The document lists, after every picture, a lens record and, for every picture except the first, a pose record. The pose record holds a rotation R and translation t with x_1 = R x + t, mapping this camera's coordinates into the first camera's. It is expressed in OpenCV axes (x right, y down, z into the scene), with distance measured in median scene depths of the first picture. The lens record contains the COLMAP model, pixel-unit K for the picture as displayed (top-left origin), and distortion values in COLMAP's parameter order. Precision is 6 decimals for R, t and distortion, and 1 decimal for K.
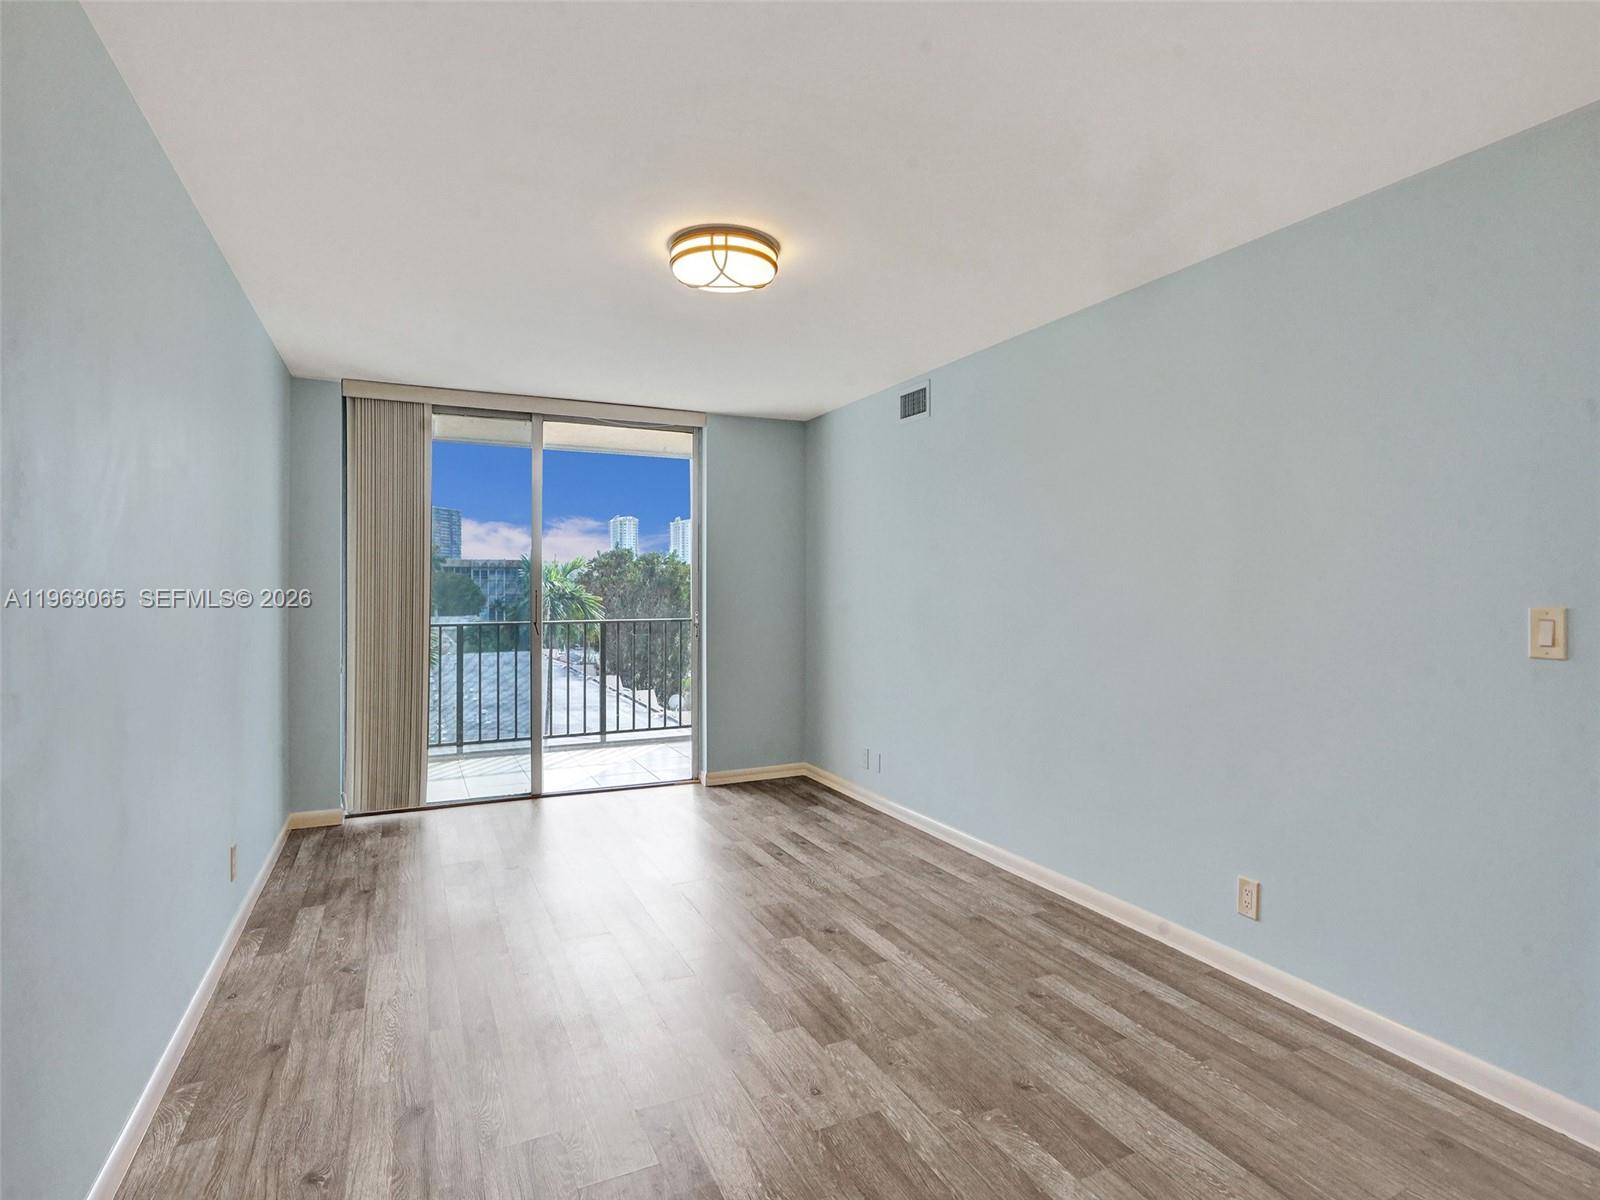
lens RADIAL K [[830.5, 0, 797.8], [0, 830.5, 566.3], [0, 0, 1]] dist [-0.014527, 0.002571]
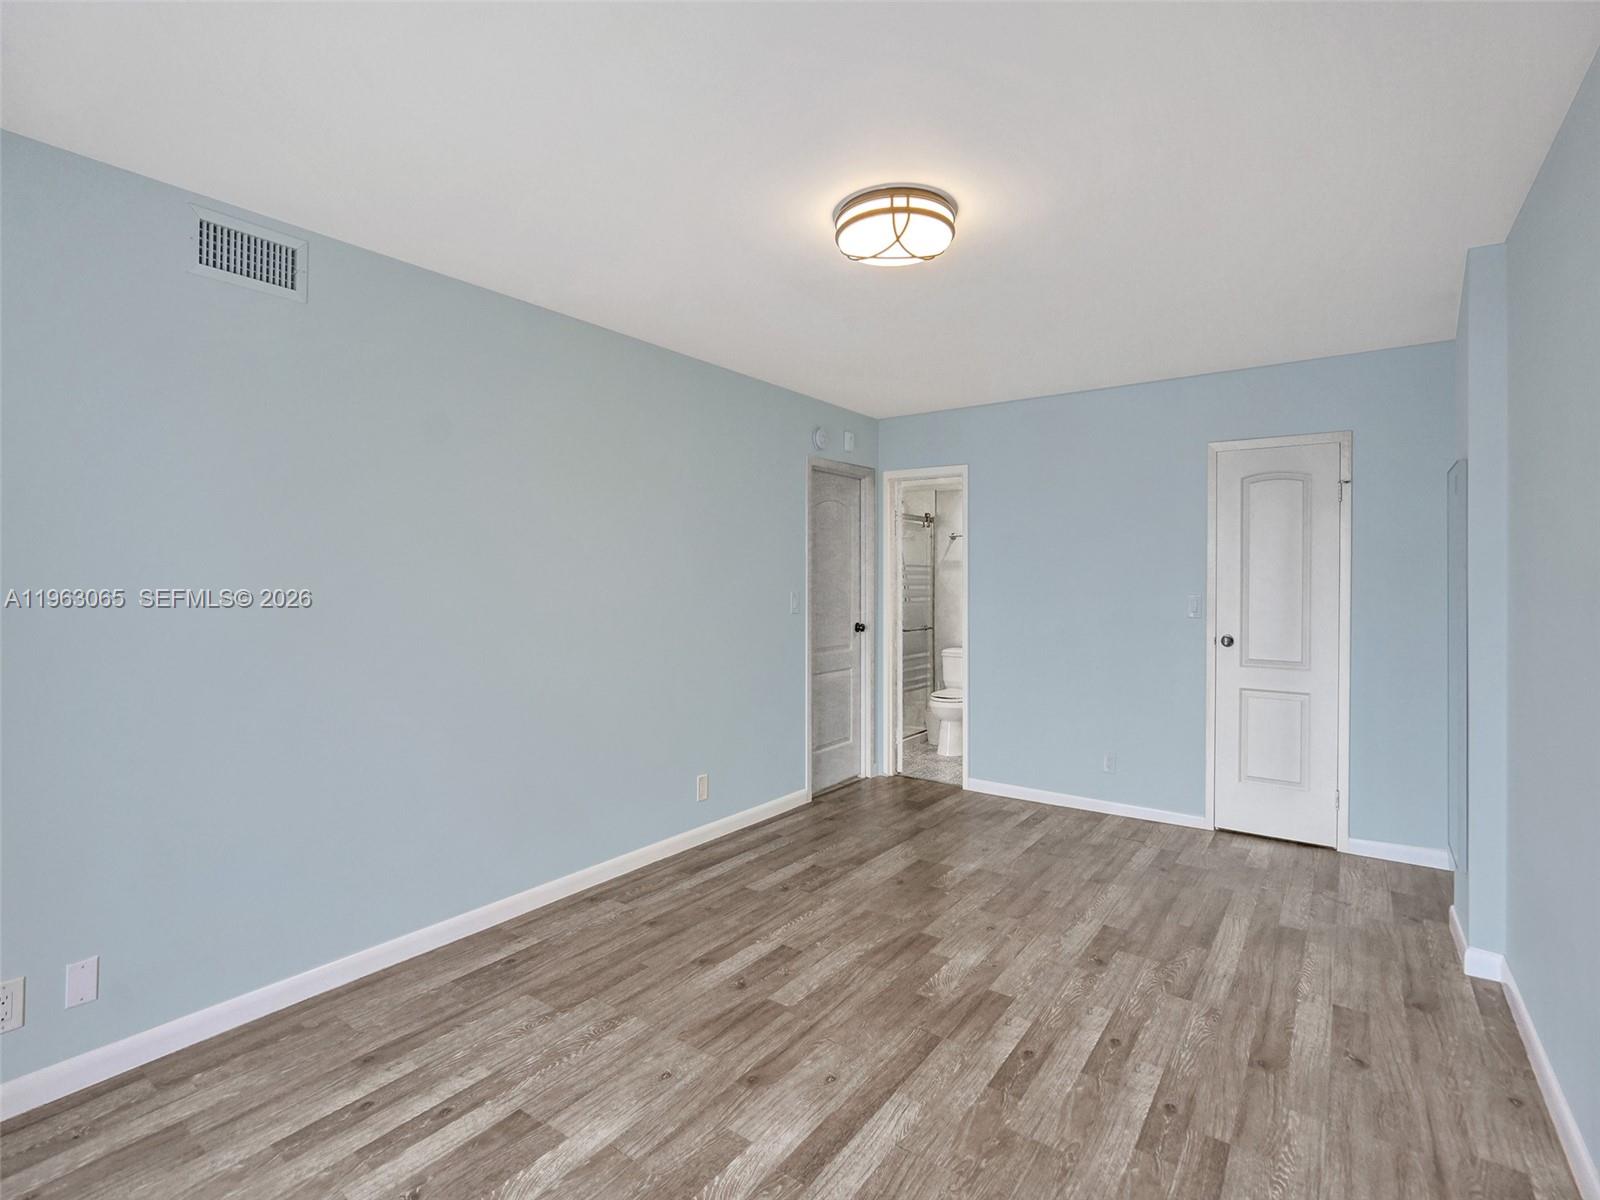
lens RADIAL K [[768.9, 0, 792.9], [0, 768.9, 597.3], [0, 0, 1]] dist [-0.042875, 0.019983]
pose [[-0.469461, -0.019130, 0.882746, -0.673077], [-0.020176, 0.999737, 0.010935, 0.024744], [-0.882723, -0.012677, -0.469723, 1.315374]]
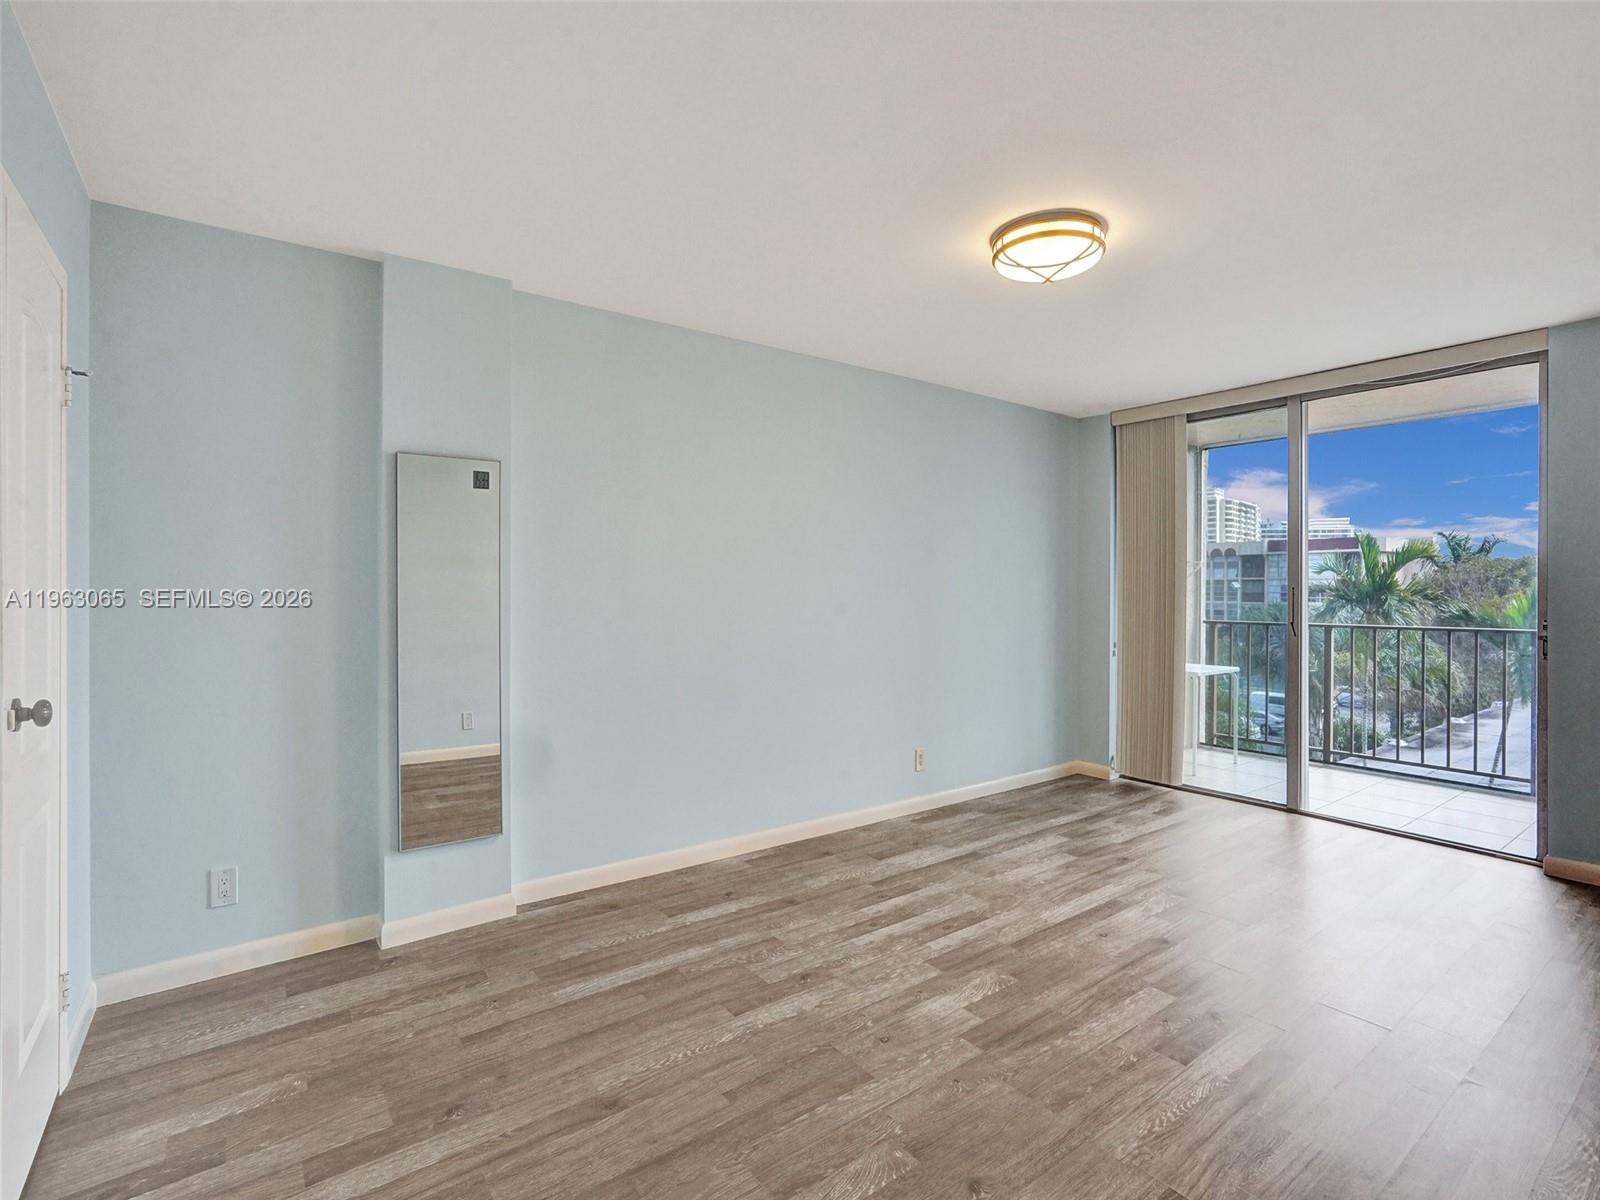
lens RADIAL K [[768.9, 0, 792.9], [0, 768.9, 597.3], [0, 0, 1]] dist [-0.042875, 0.019983]
pose [[0.188618, 0.009425, -0.982005, 0.655765], [0.021120, 0.999684, 0.013652, 0.024393], [0.981823, -0.023315, 0.188360, 0.474776]]
